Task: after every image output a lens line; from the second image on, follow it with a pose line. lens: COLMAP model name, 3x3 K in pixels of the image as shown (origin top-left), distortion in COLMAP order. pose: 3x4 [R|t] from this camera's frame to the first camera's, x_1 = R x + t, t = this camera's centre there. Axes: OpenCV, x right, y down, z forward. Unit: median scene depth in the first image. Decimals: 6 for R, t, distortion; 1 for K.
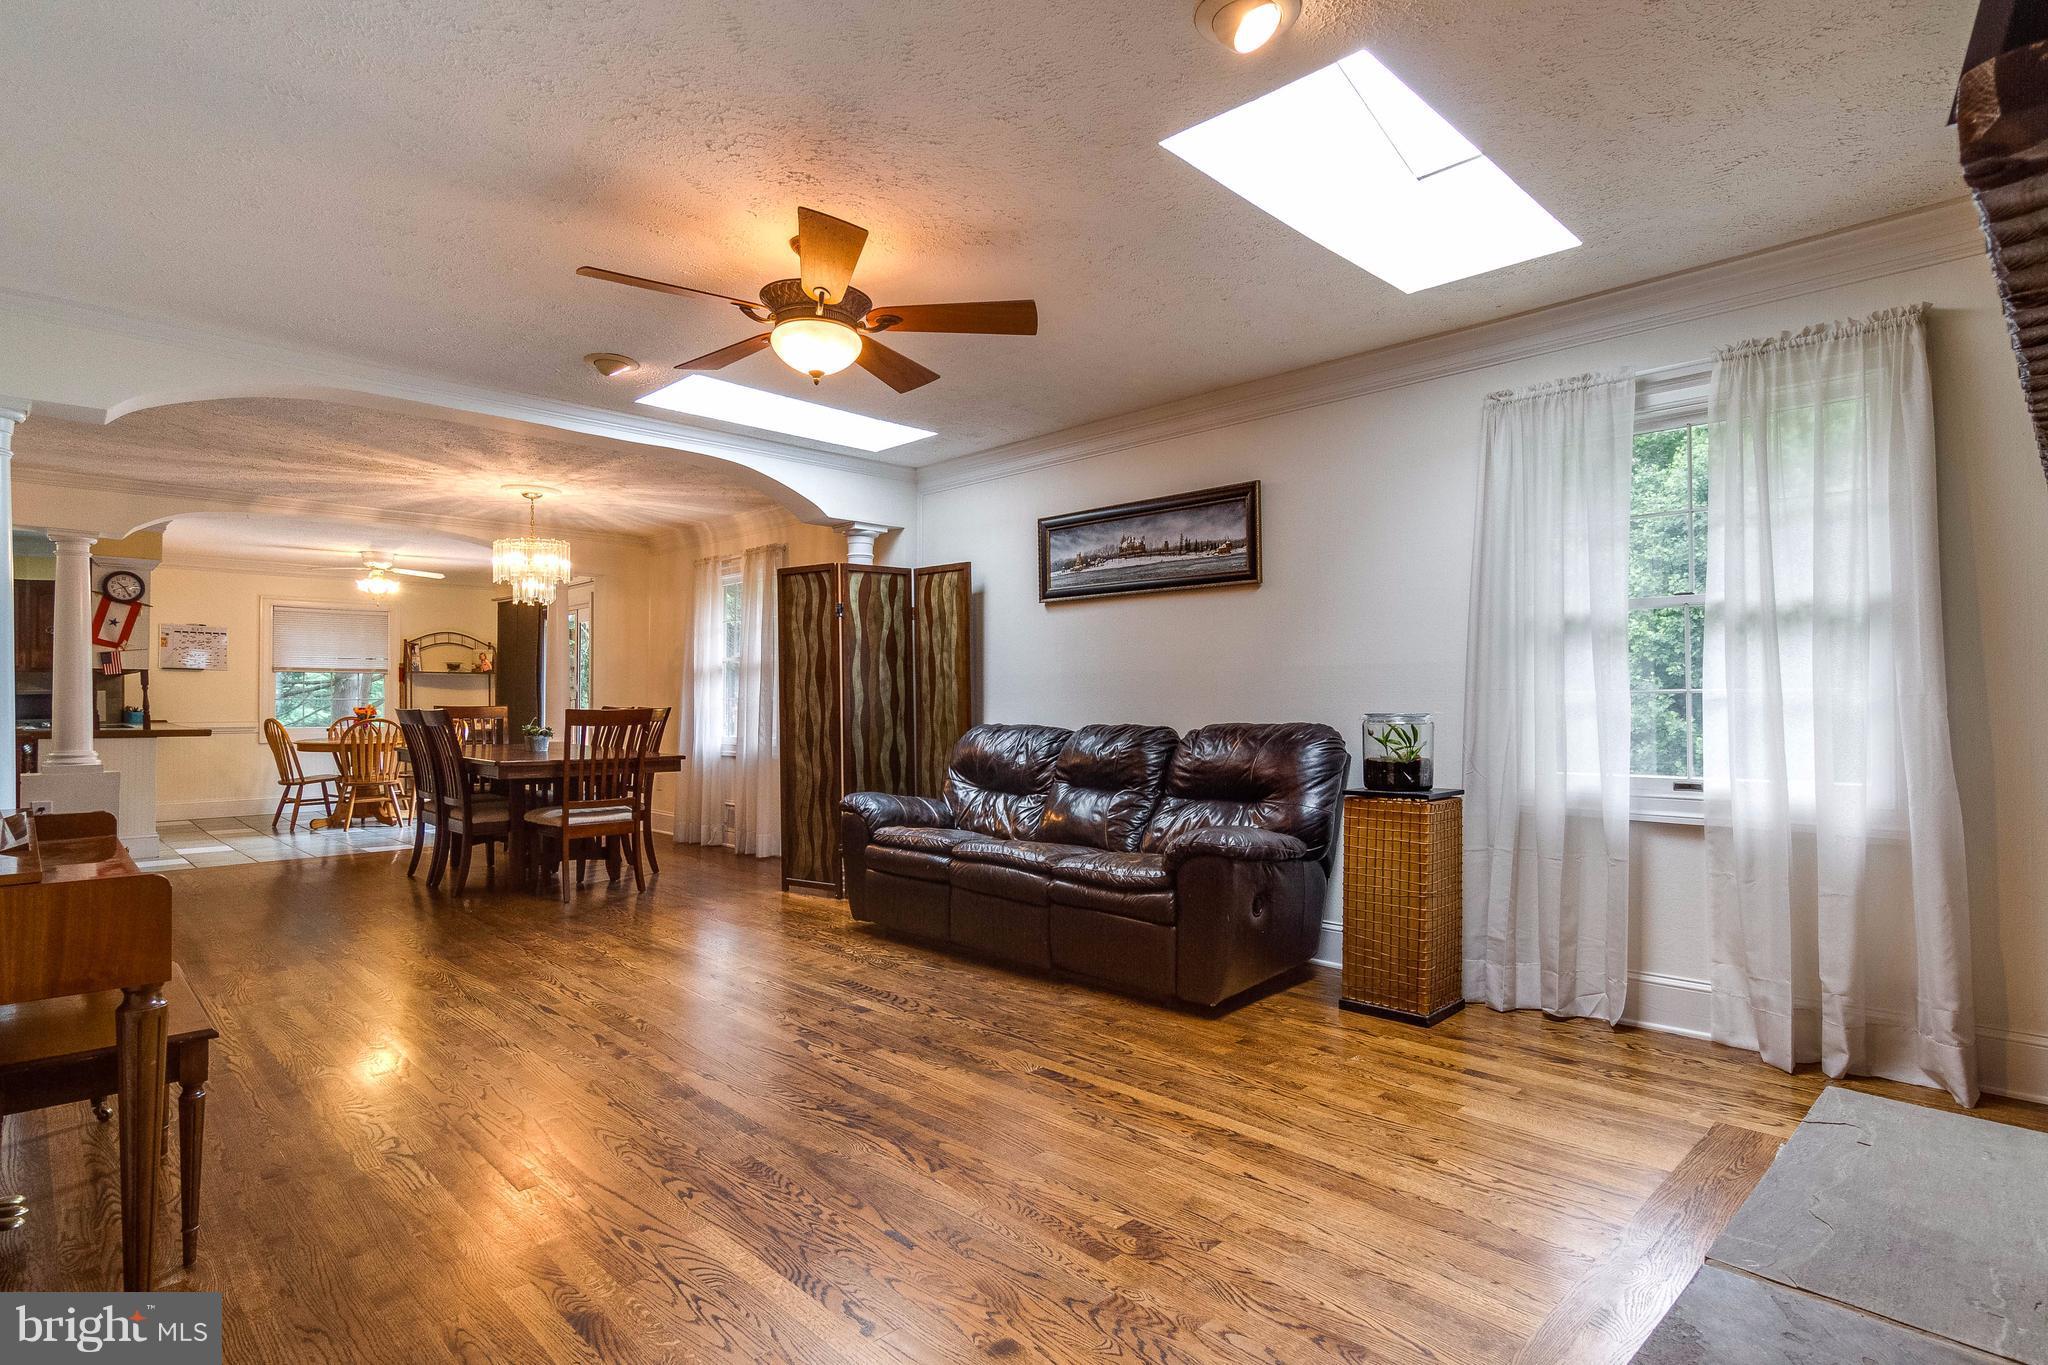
lens RADIAL K [[1041.2, 0, 1024.9], [0, 1041.2, 685.8], [0, 0, 1]] dist [0.000183, 0.001476]
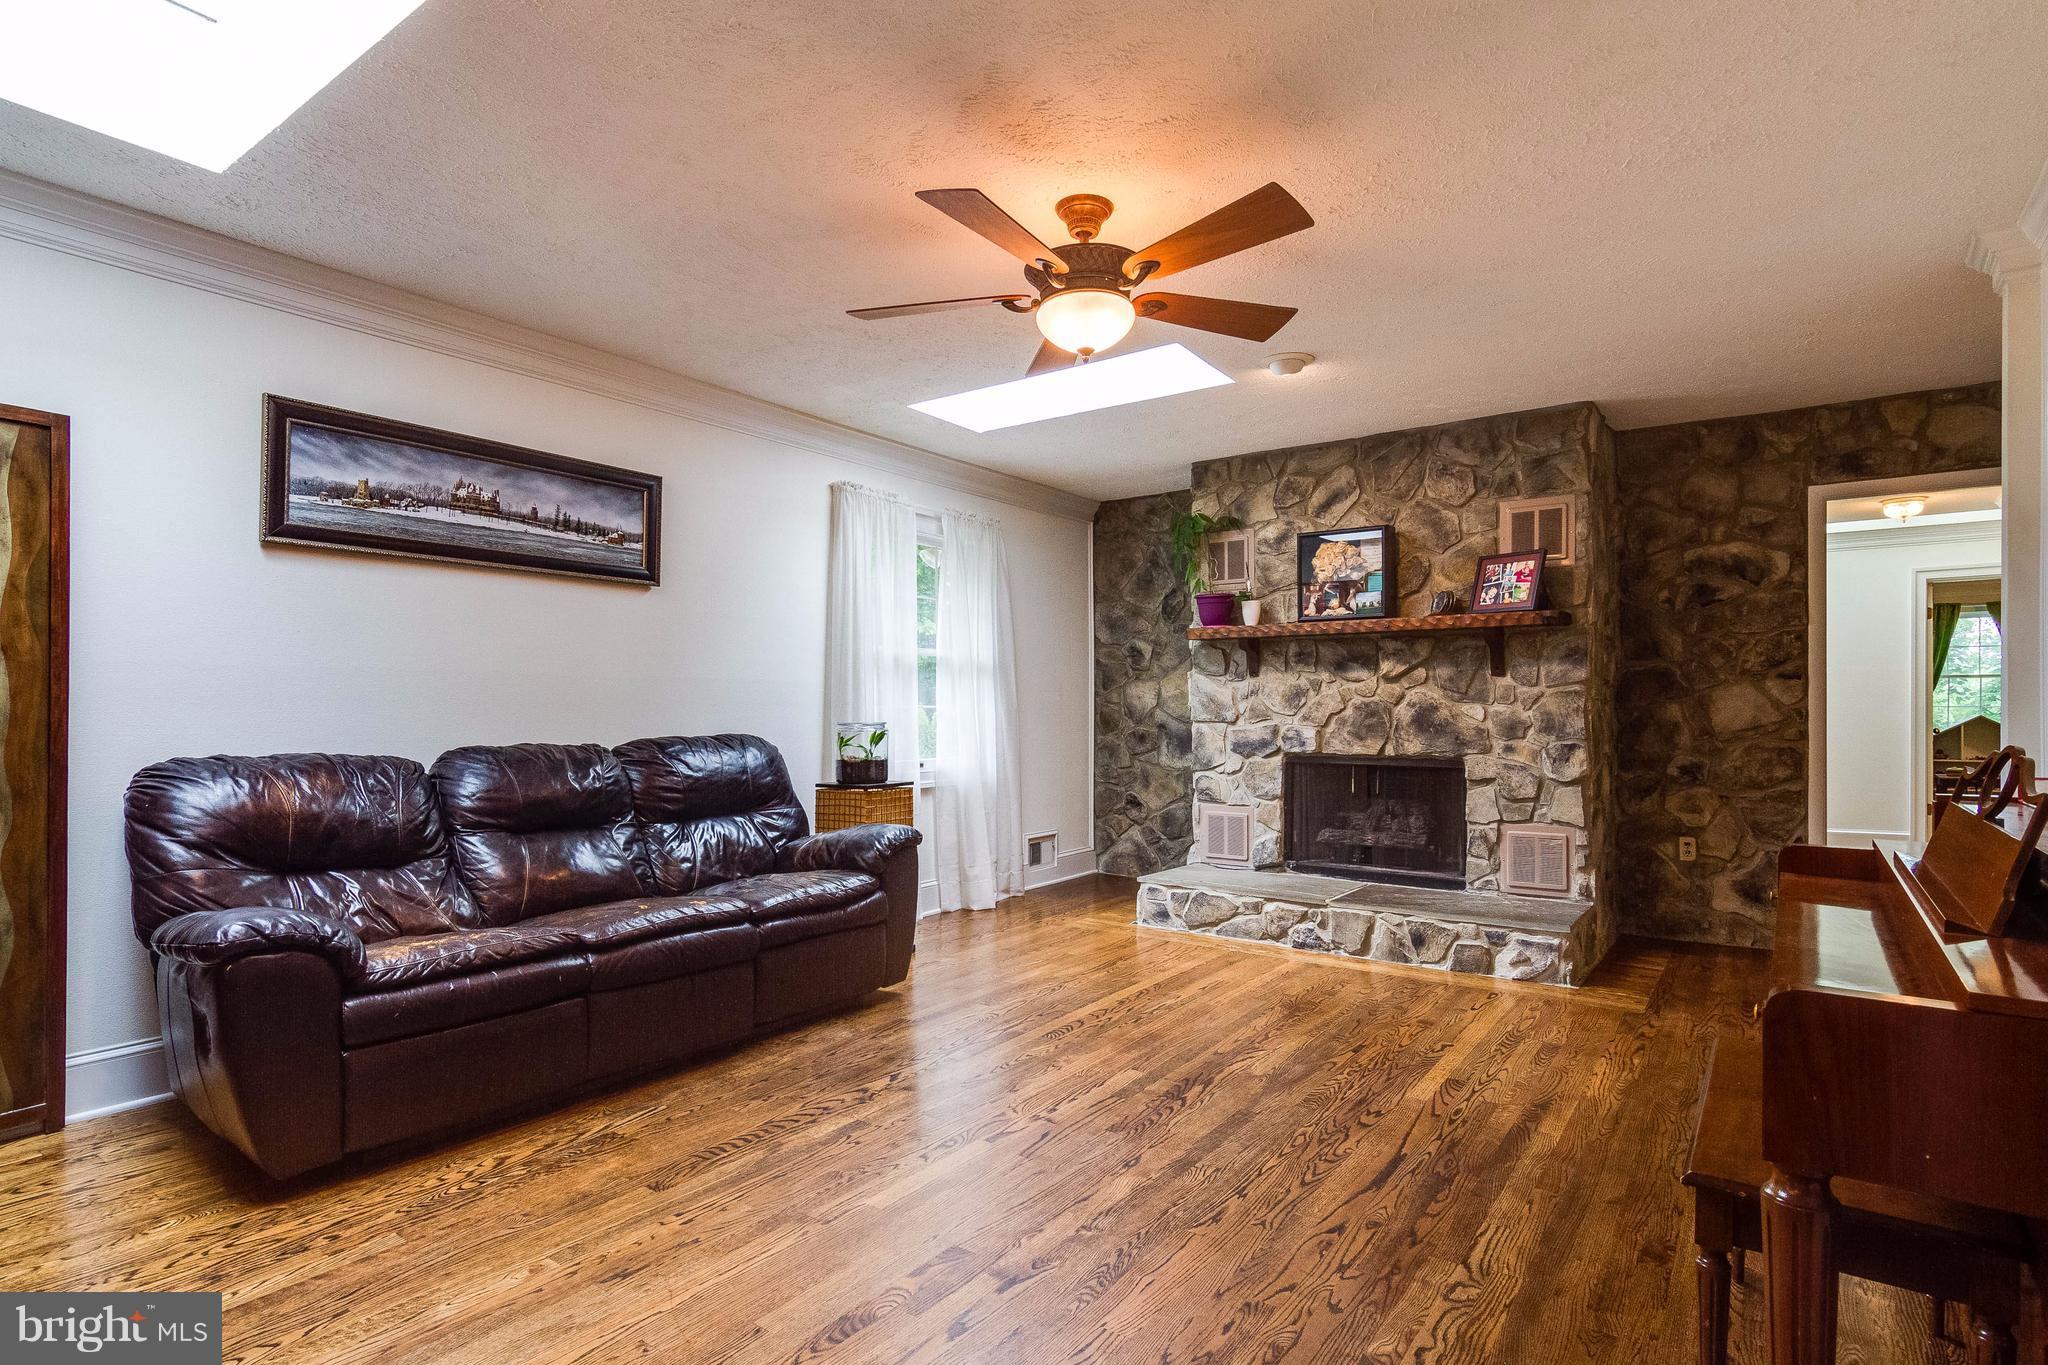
lens RADIAL K [[1041.2, 0, 1021.2], [0, 1041.2, 714.8], [0, 0, 1]] dist [0.000183, 0.001476]
pose [[-0.167773, -0.000997, 0.985825, -0.746655], [-0.014898, 0.999888, -0.001524, 0.012801], [-0.985713, -0.014942, -0.167769, 0.828297]]
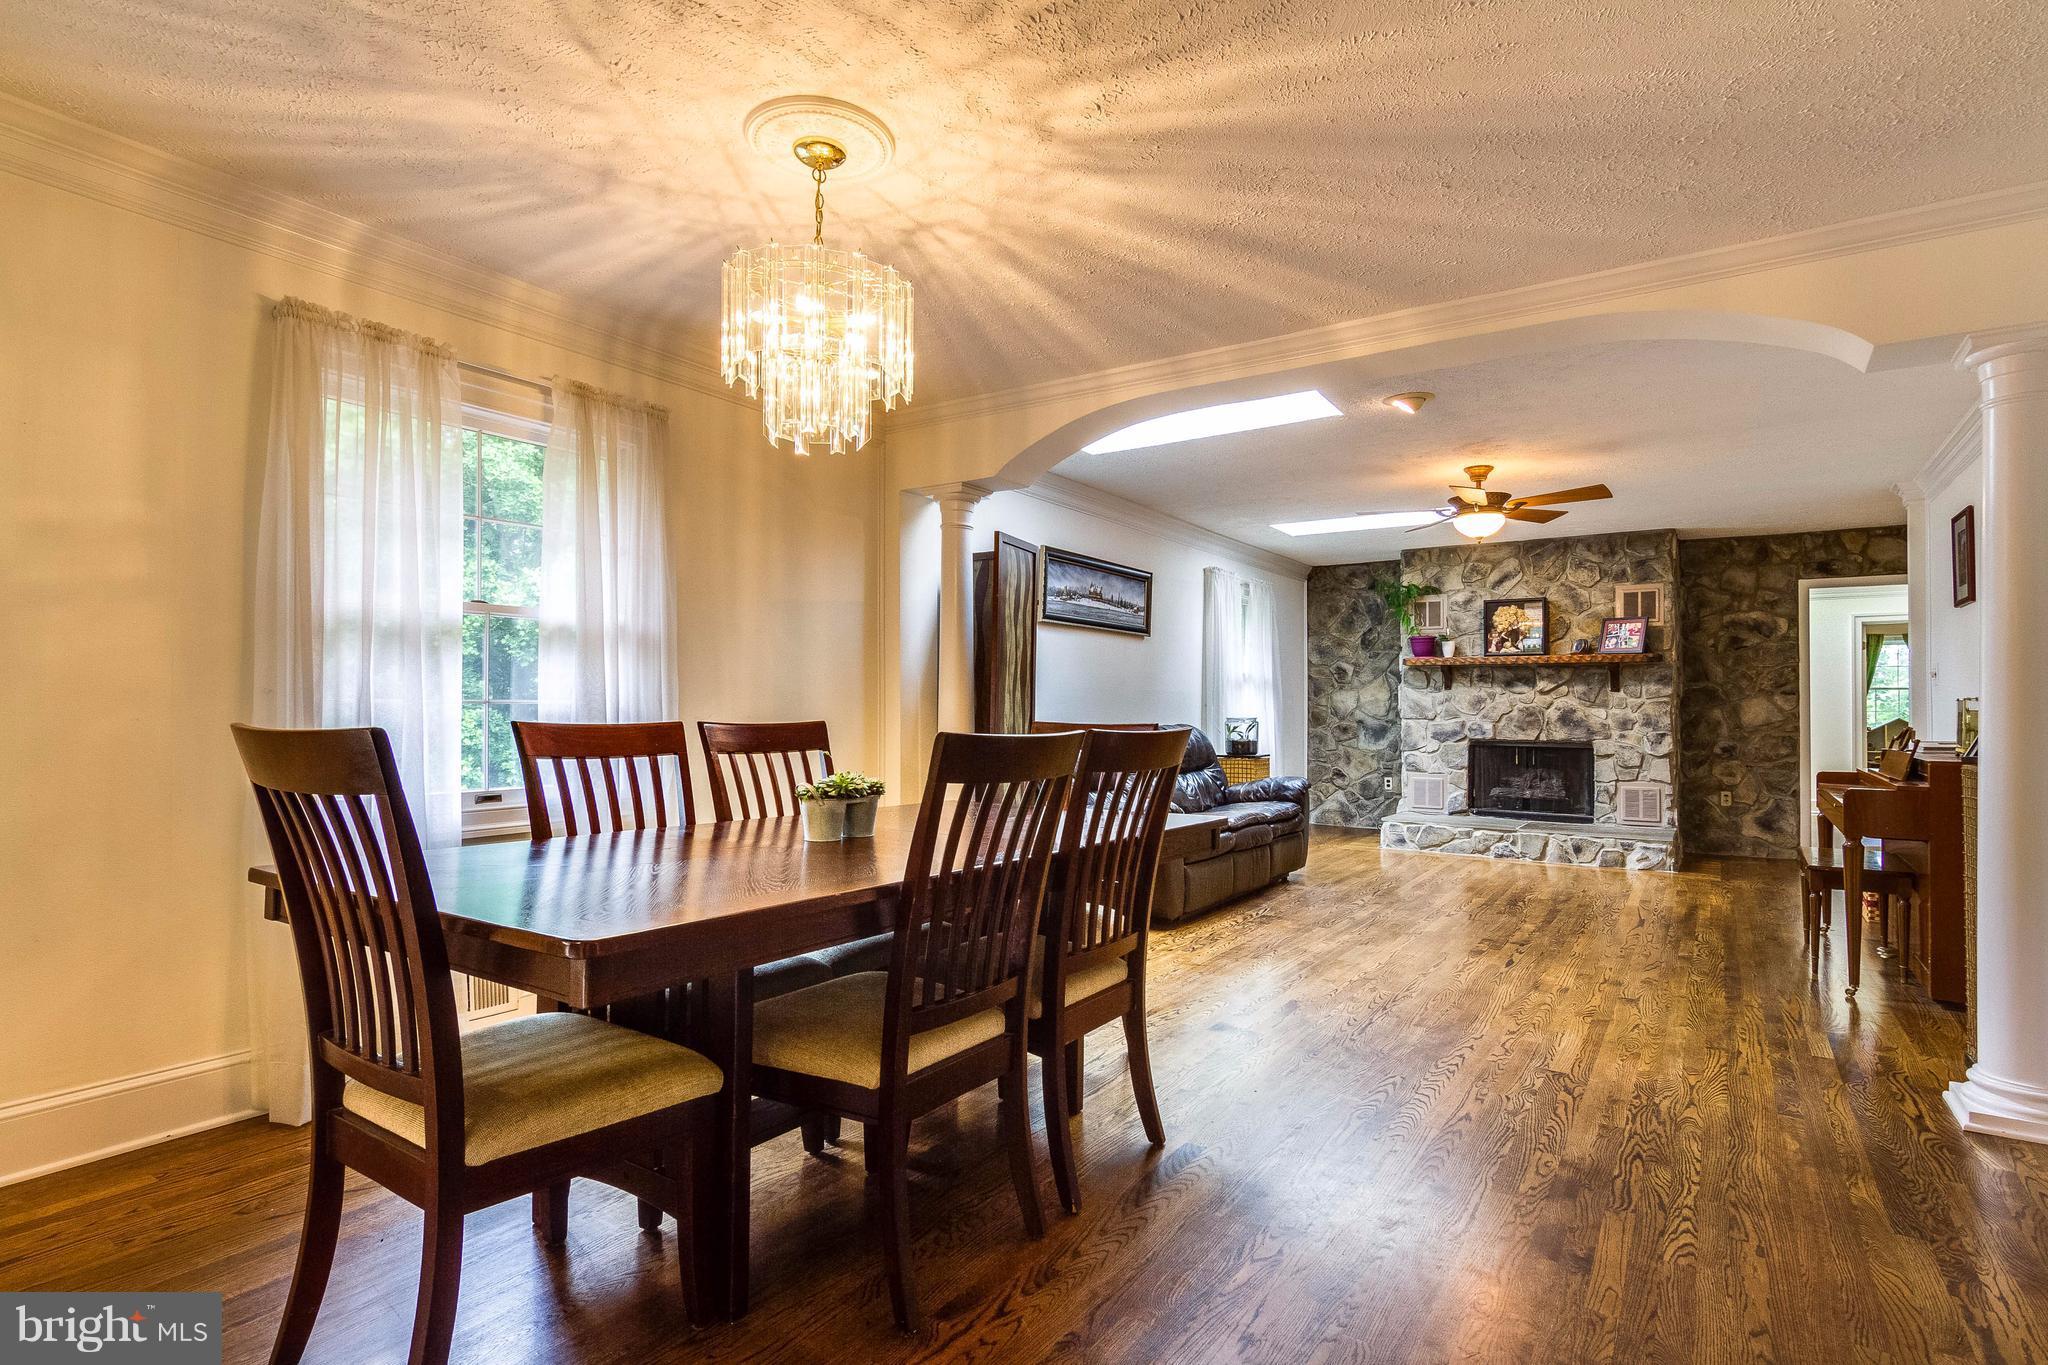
lens RADIAL K [[1041.2, 0, 1022.5], [0, 1041.2, 694.1], [0, 0, 1]] dist [0.000183, 0.001476]
pose [[-0.212473, 0.014397, 0.977061, -1.274015], [-0.020696, 0.999601, -0.019230, 0.022486], [-0.976948, -0.024307, -0.212090, 1.512569]]
